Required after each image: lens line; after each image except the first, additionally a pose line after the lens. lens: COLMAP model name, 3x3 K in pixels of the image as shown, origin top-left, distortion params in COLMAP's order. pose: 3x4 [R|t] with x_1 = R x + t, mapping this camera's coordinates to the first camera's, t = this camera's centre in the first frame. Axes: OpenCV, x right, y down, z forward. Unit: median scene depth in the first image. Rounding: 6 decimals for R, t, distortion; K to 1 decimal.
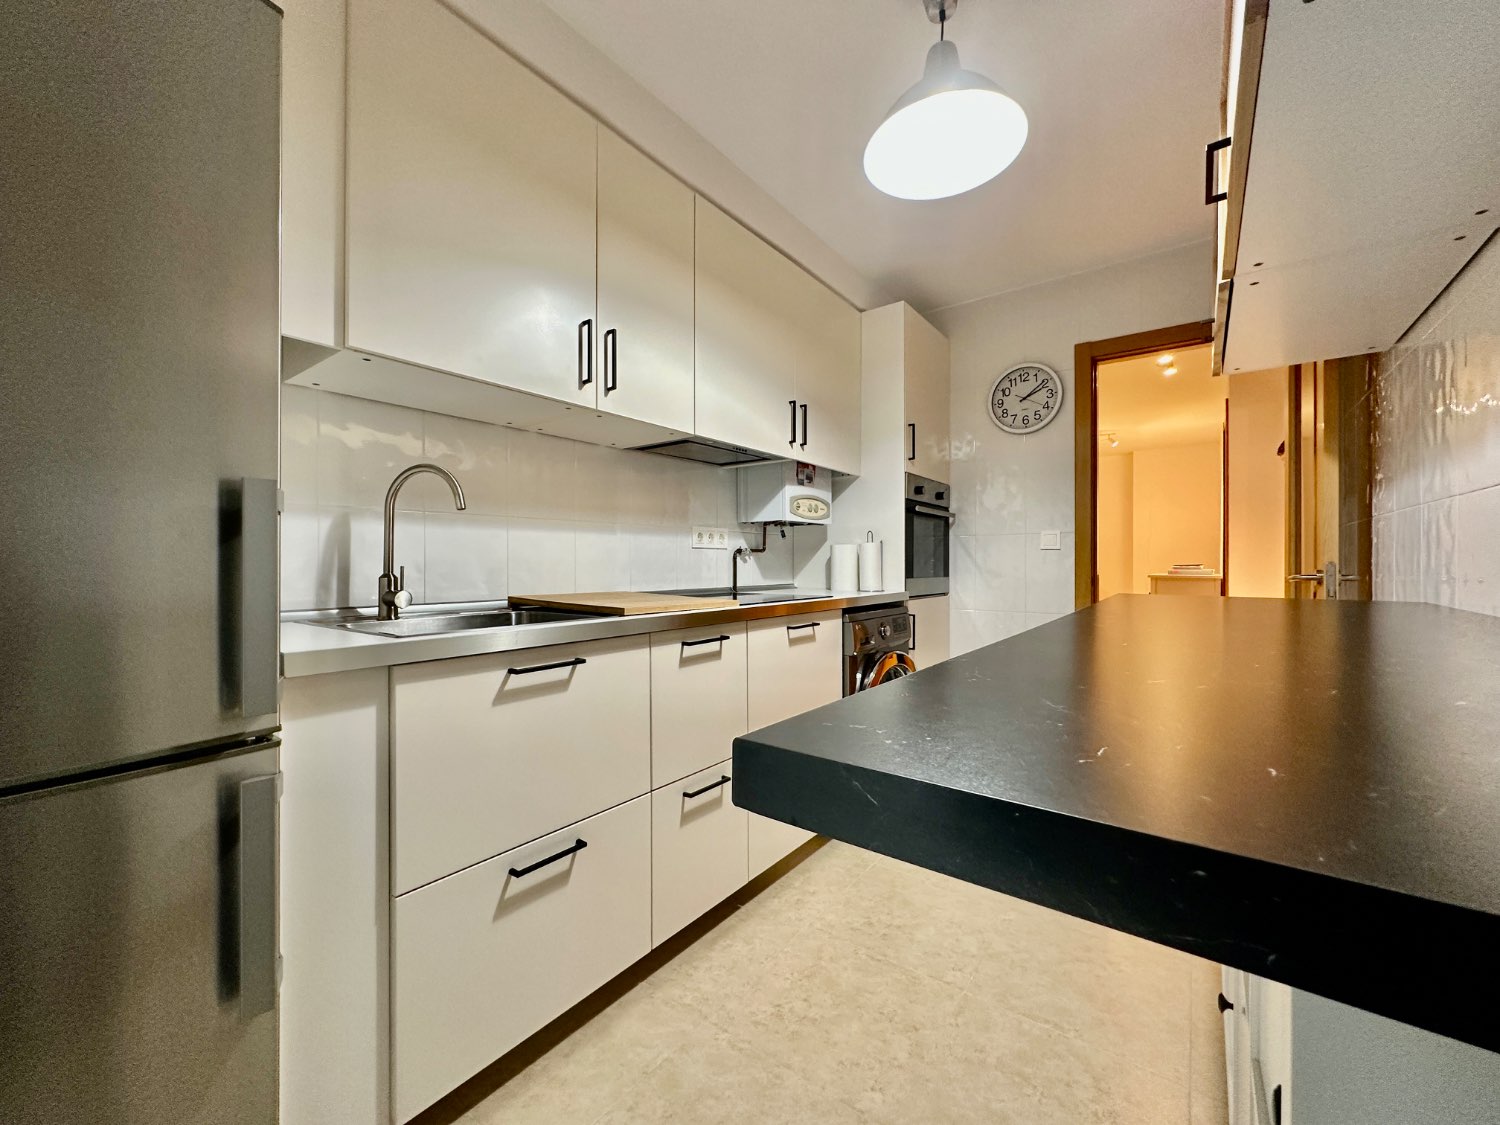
lens RADIAL K [[596.1, 0, 747.9], [0, 596.1, 559.7], [0, 0, 1]] dist [-0.004129, 0.000116]
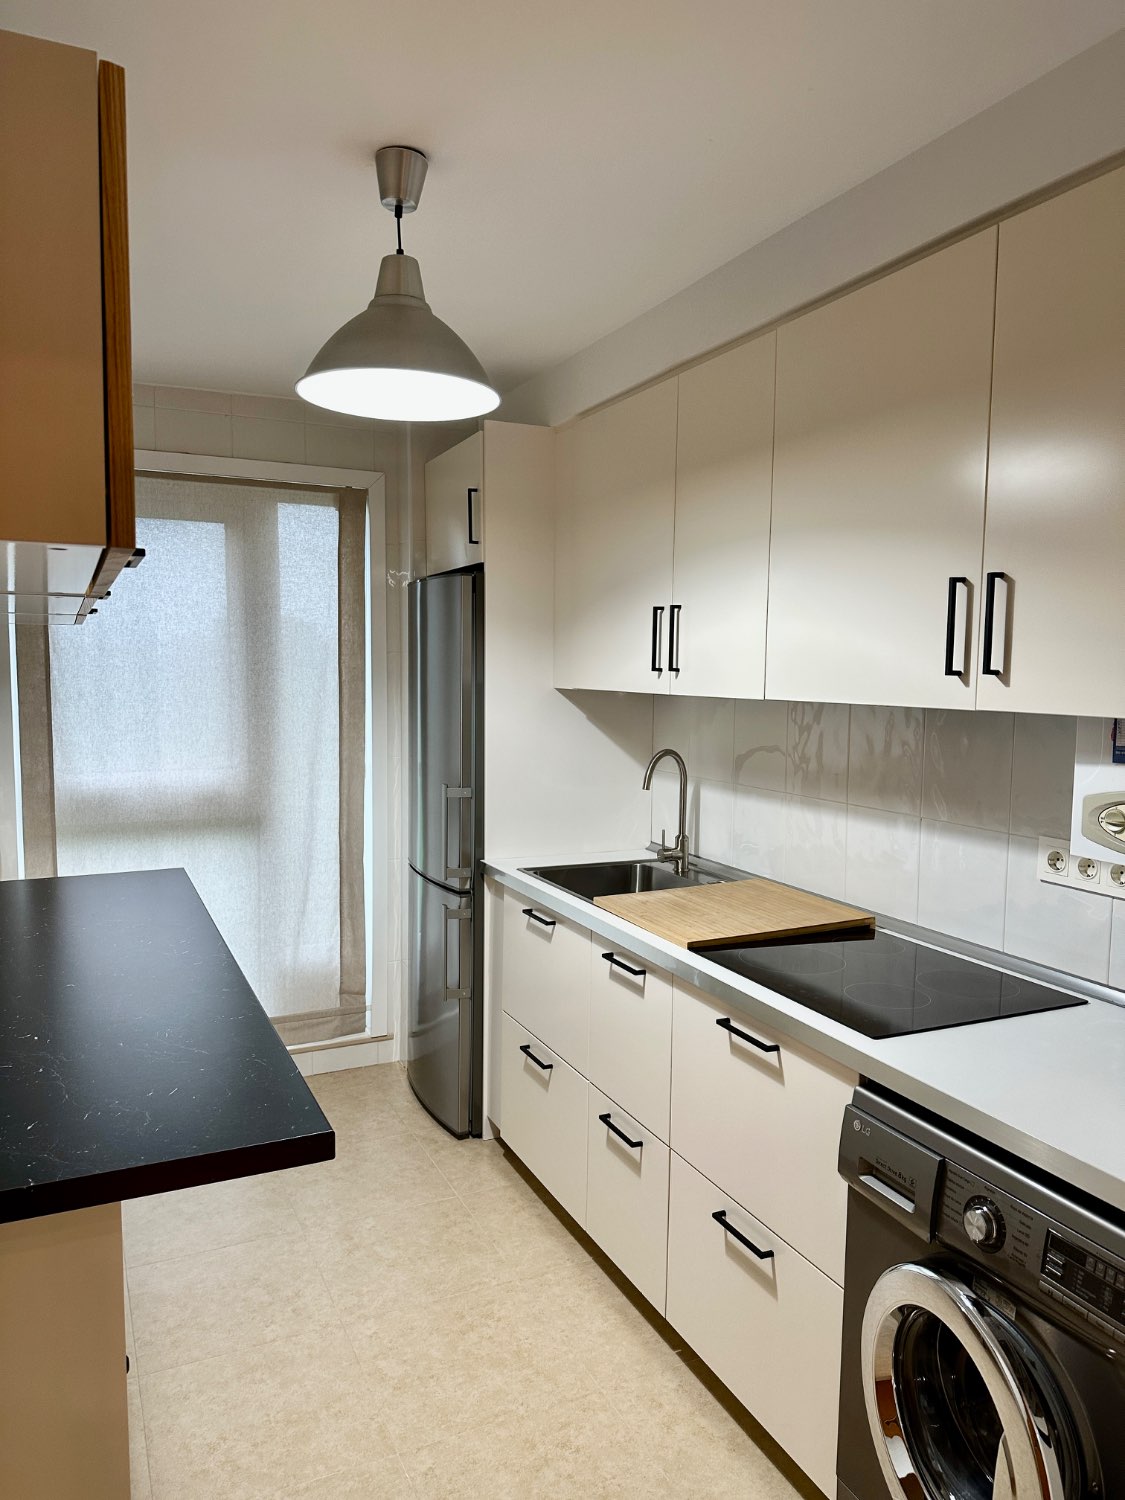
lens RADIAL K [[1048.3, 0, 561.1], [0, 1048.3, 755.1], [0, 0, 1]] dist [-0.010253, -0.005648]
pose [[-0.463092, 0.070166, -0.883528, 1.595917], [-0.008426, 0.996468, 0.083552, -0.363431], [0.886270, 0.046137, -0.460865, 2.000454]]
